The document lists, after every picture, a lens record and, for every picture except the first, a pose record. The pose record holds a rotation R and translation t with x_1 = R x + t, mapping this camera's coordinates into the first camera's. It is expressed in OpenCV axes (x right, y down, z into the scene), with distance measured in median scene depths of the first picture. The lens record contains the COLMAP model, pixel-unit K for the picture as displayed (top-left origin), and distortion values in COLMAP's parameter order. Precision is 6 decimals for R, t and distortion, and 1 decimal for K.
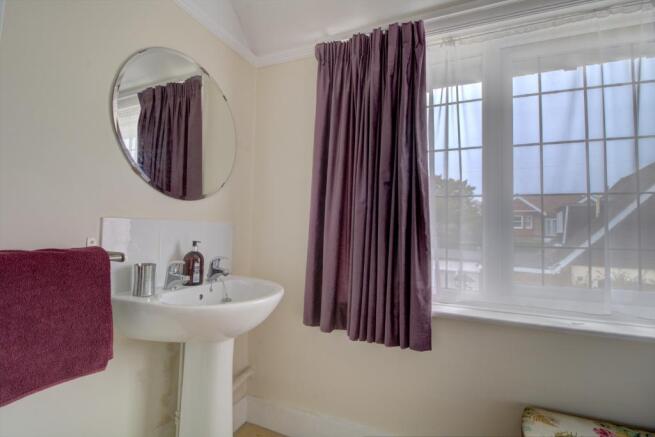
lens RADIAL K [[310.9, 0, 322.0], [0, 310.9, 216.4], [0, 0, 1]] dist [0.001369, -0.012864]
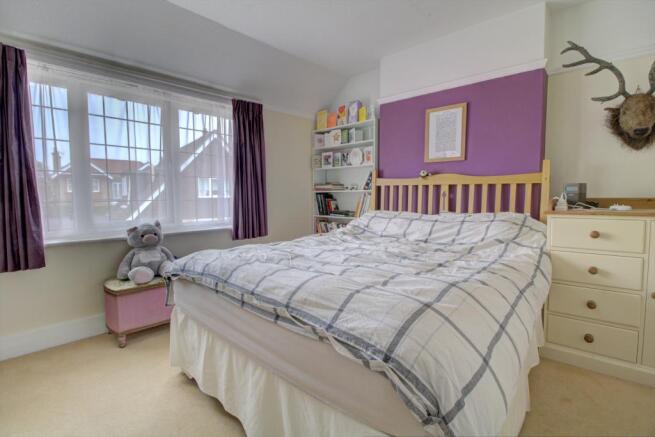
lens RADIAL K [[310.9, 0, 322.0], [0, 310.9, 216.4], [0, 0, 1]] dist [0.001369, -0.012864]
pose [[0.345954, -0.085113, 0.934383, -0.589741], [-0.024492, 0.994718, 0.099677, -0.028144], [-0.937932, -0.057368, 0.342043, -0.836521]]
